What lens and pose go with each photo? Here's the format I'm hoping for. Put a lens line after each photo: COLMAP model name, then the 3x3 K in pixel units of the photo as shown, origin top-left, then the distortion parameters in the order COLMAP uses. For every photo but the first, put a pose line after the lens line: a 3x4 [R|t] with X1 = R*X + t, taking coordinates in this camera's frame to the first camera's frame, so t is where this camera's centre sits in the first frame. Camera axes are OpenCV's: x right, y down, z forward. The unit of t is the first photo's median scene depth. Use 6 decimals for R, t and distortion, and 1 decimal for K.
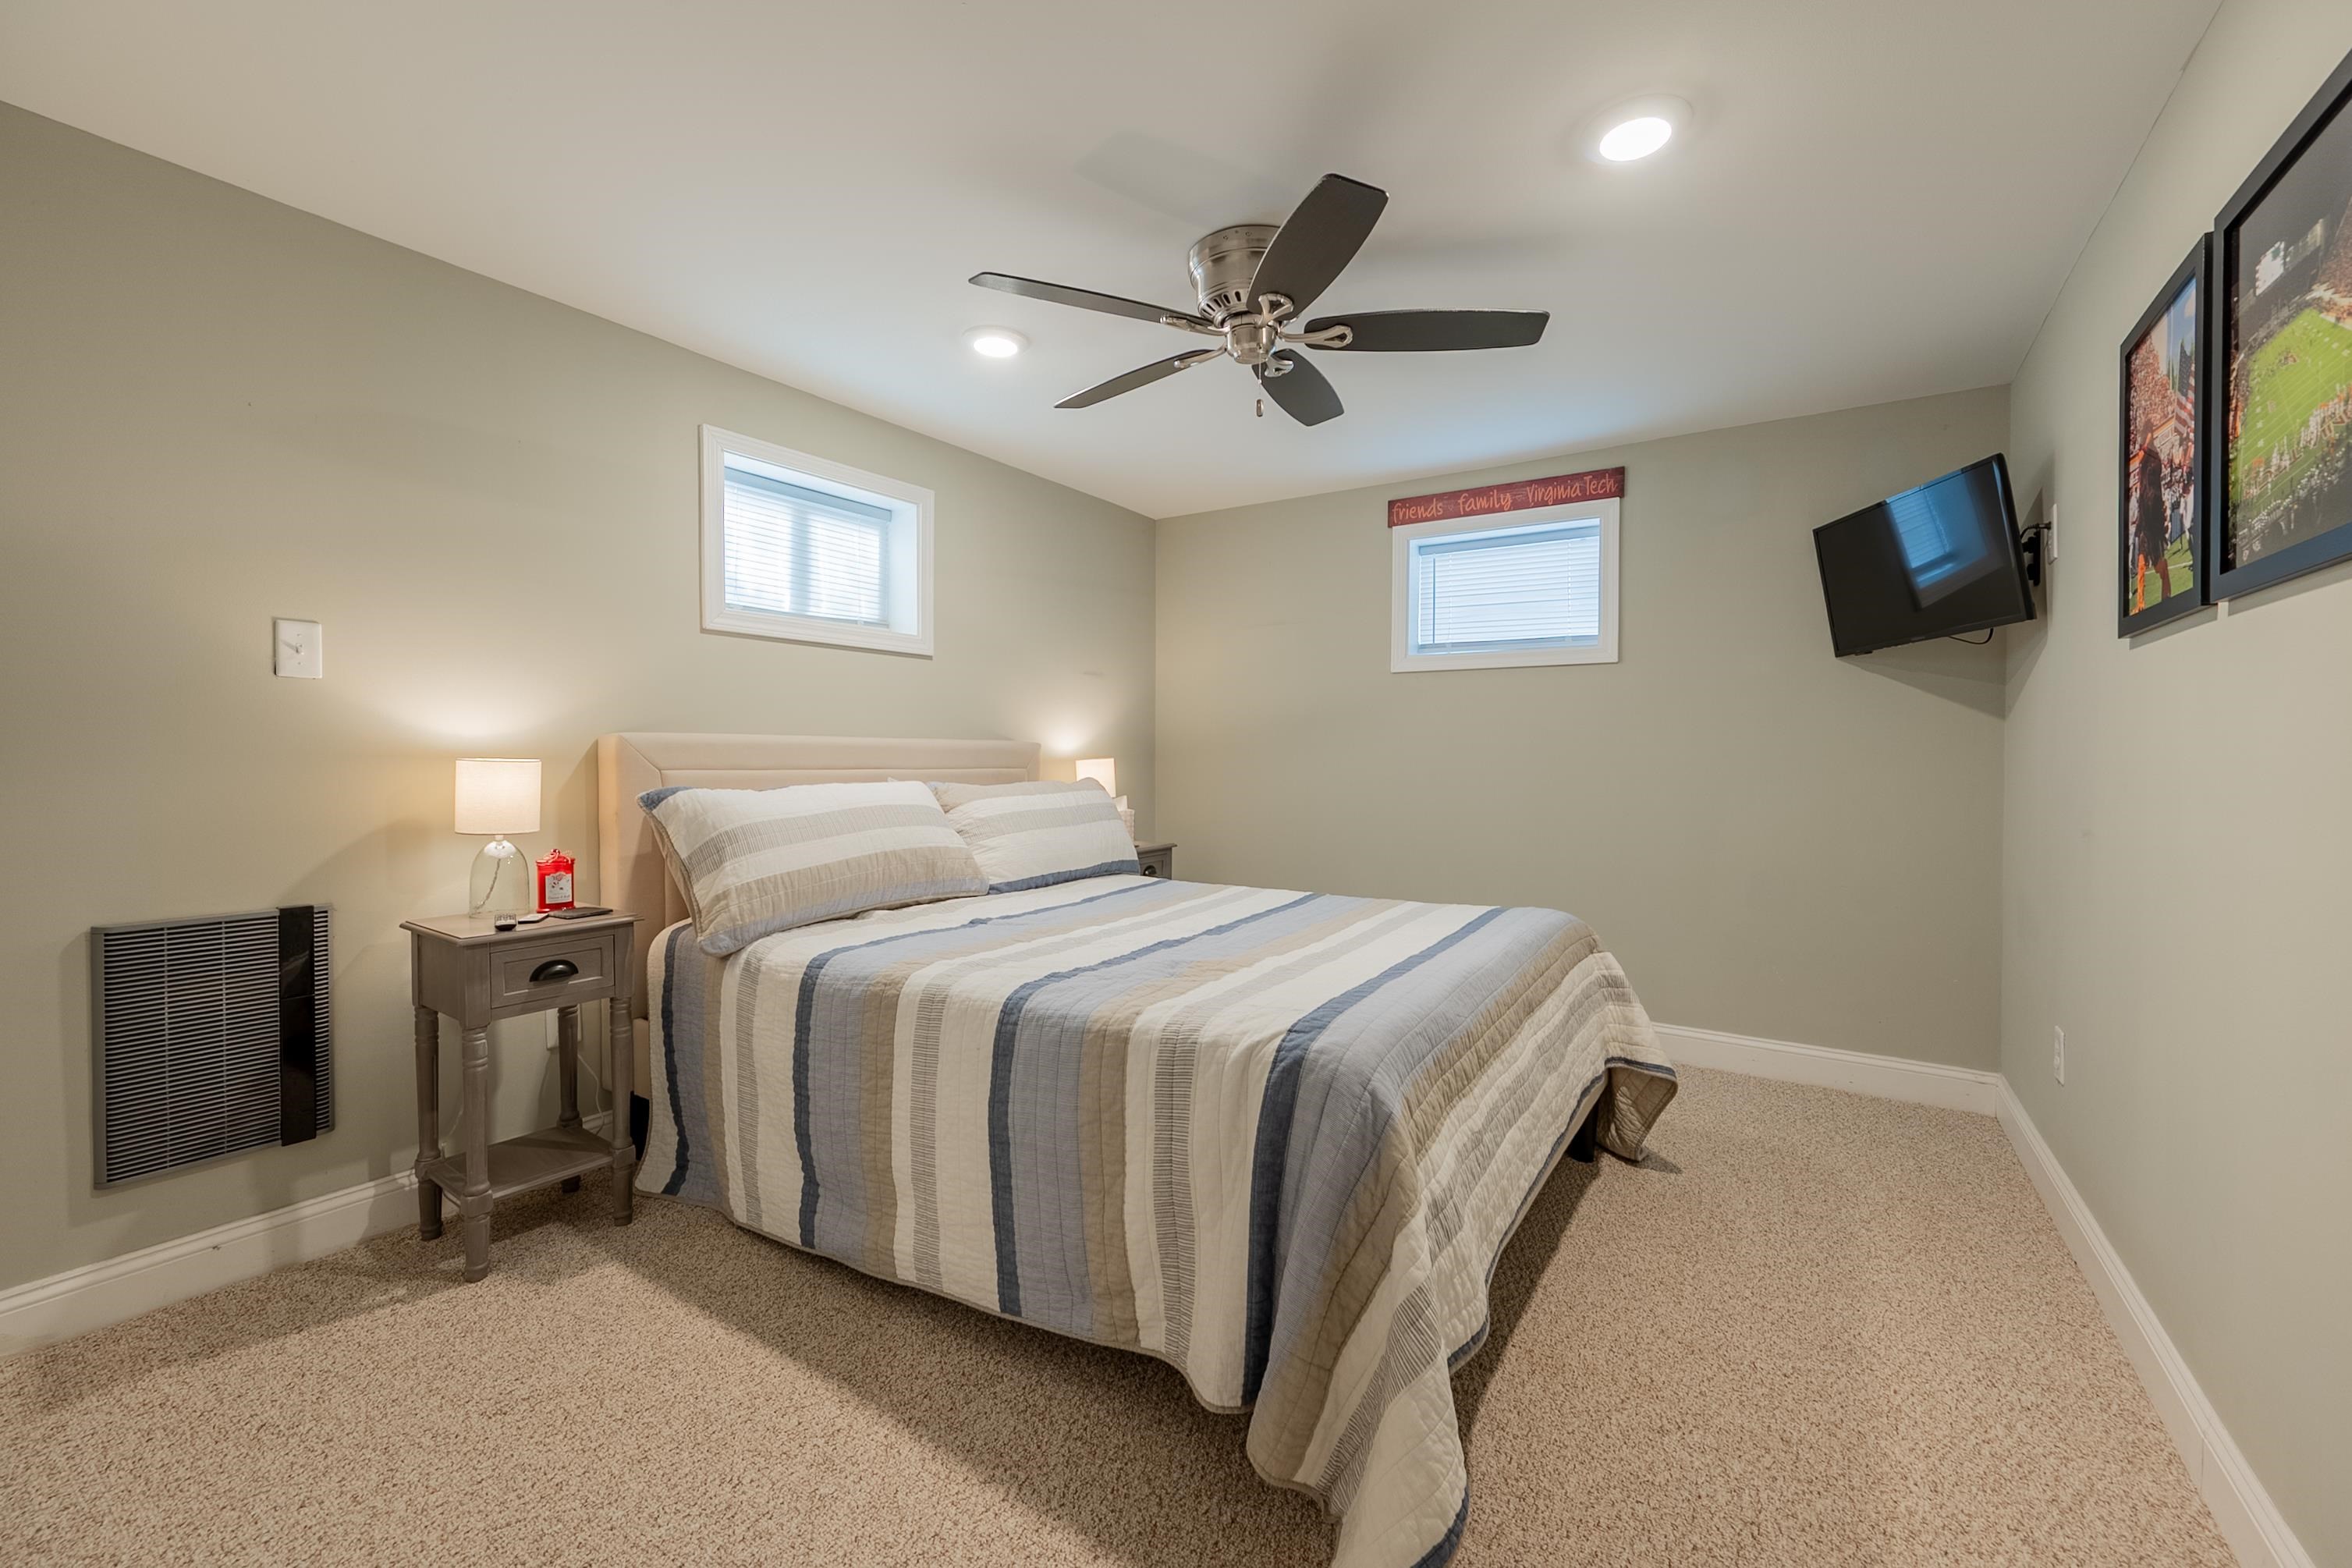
lens RADIAL K [[922.7, 0, 1180.4], [0, 922.7, 773.0], [0, 0, 1]] dist [-0.000031, -0.000016]
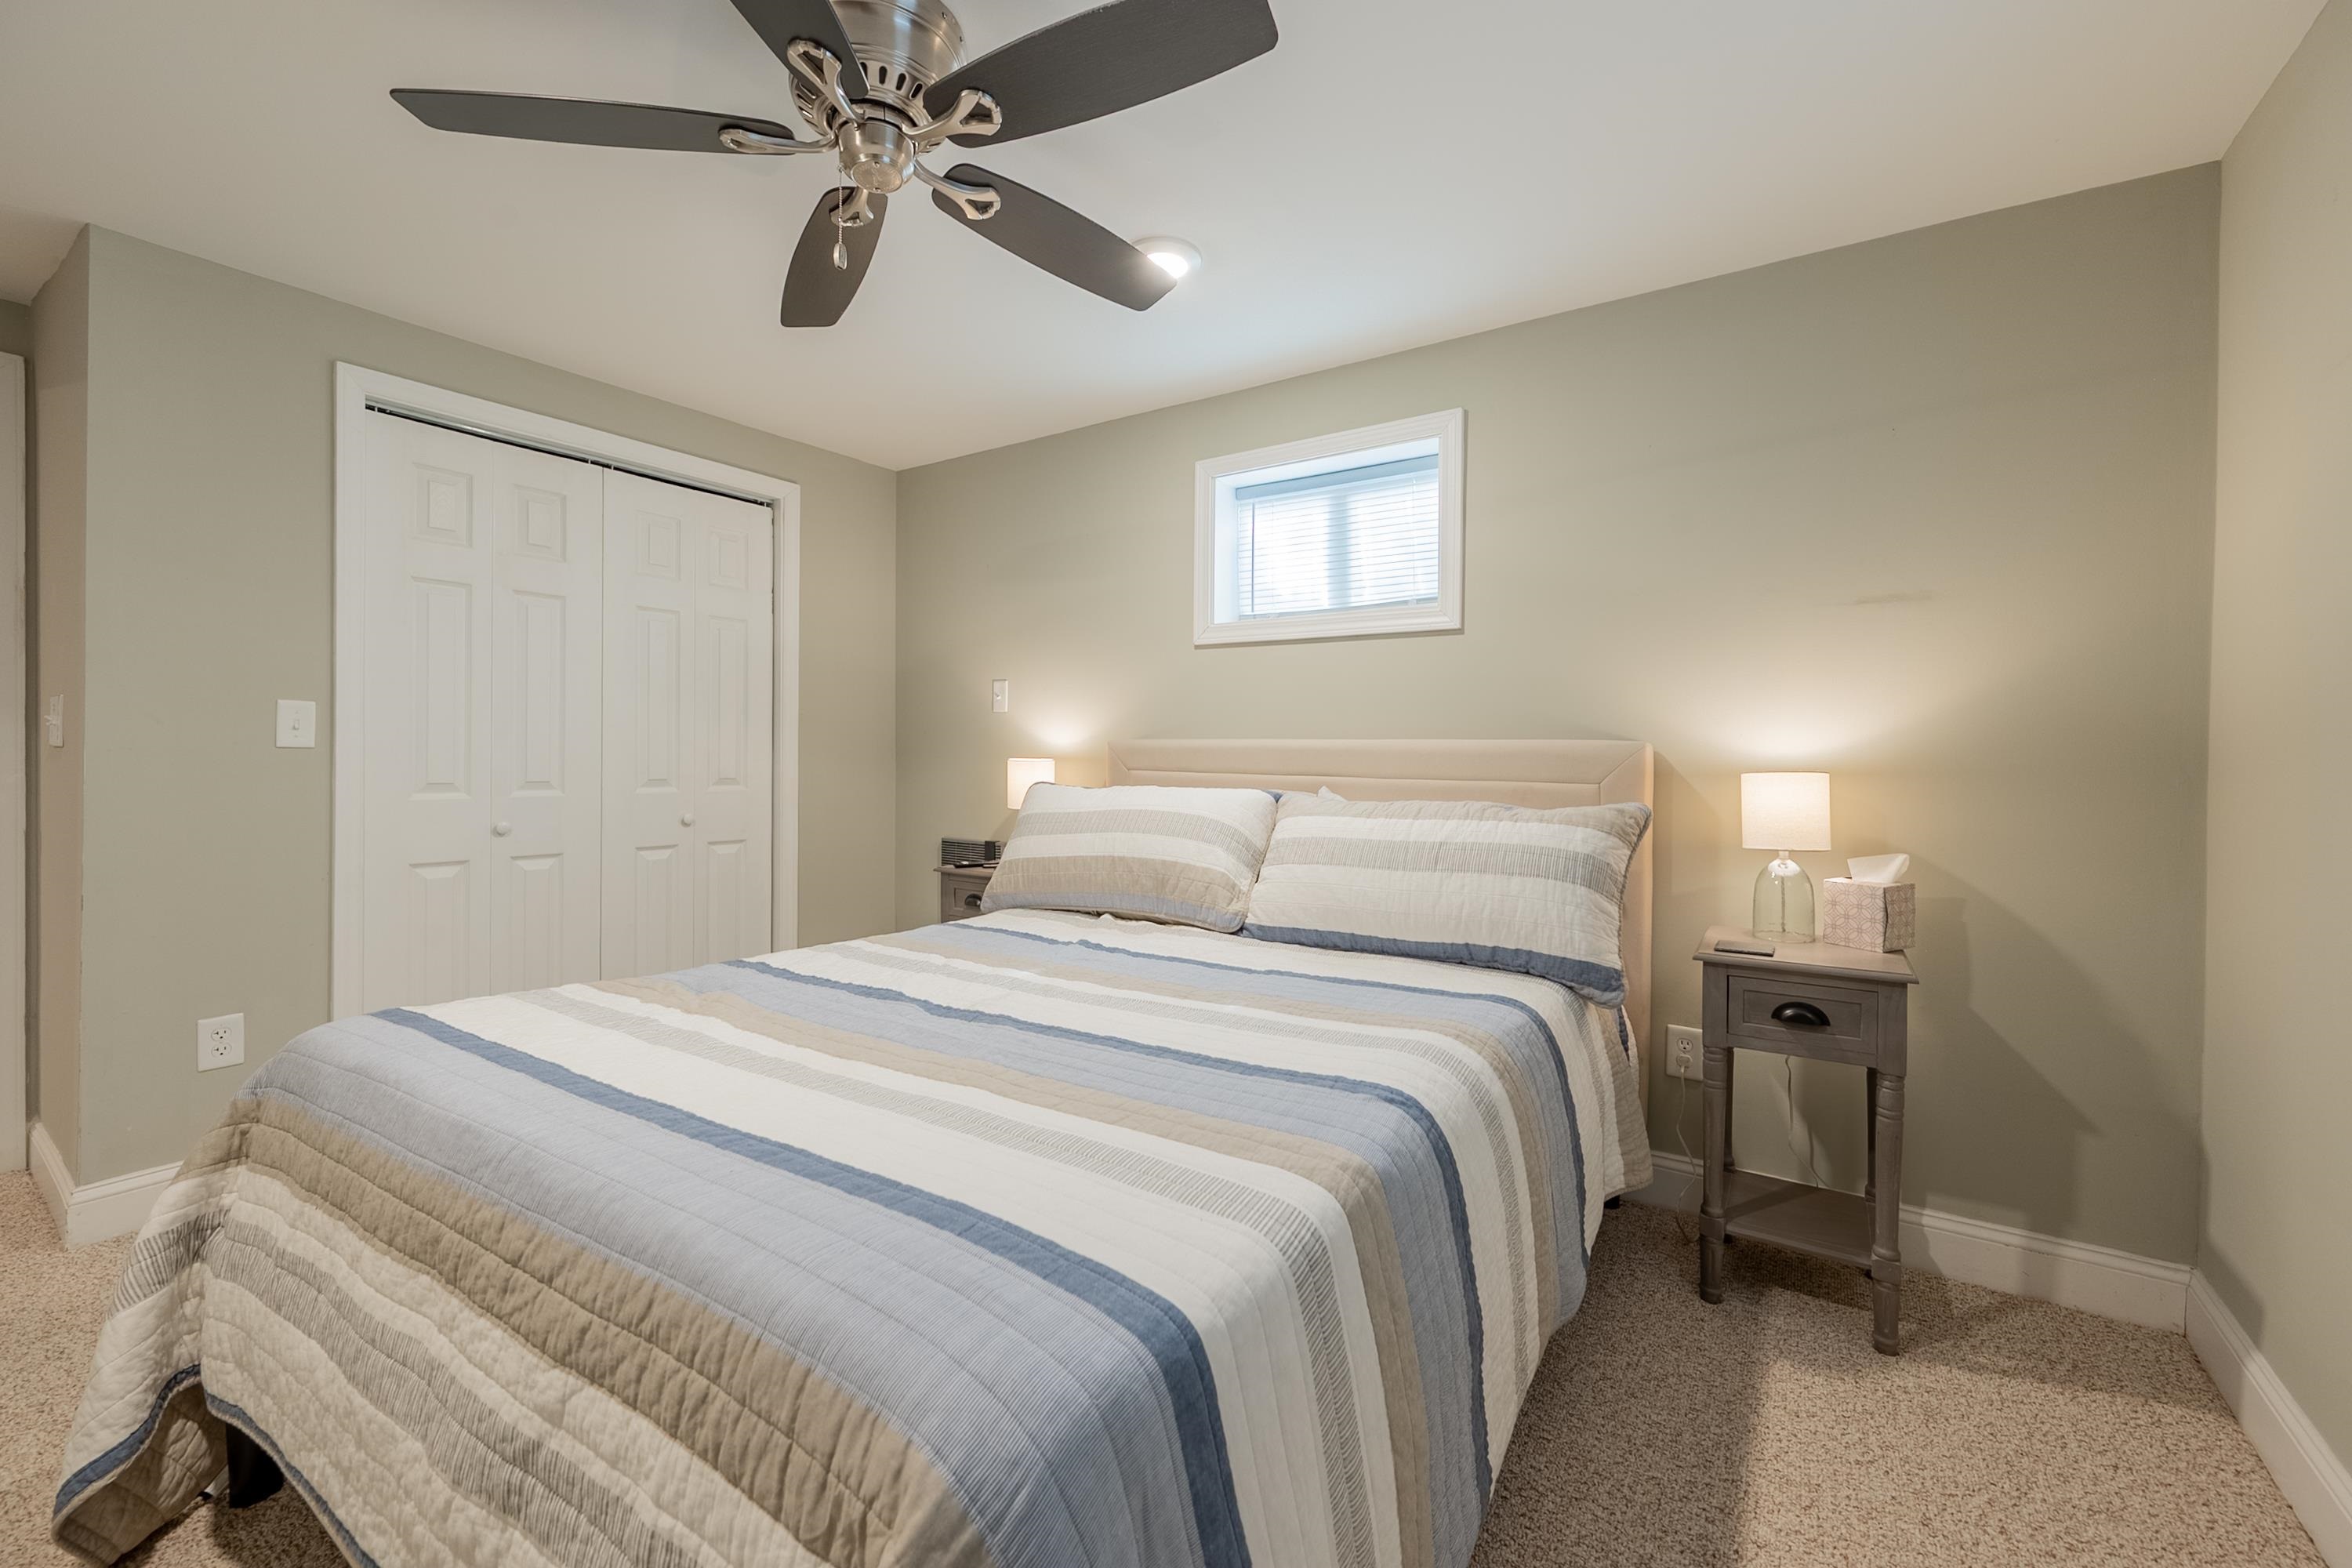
lens RADIAL K [[946.9, 0, 1177.1], [0, 946.9, 759.8], [0, 0, 1]] dist [0.001154, 0.000014]
pose [[-0.001132, -0.001996, -0.999997, 0.535380], [-0.034264, 0.999411, -0.001956, -0.012703], [0.999412, 0.034261, -0.001199, 0.840536]]
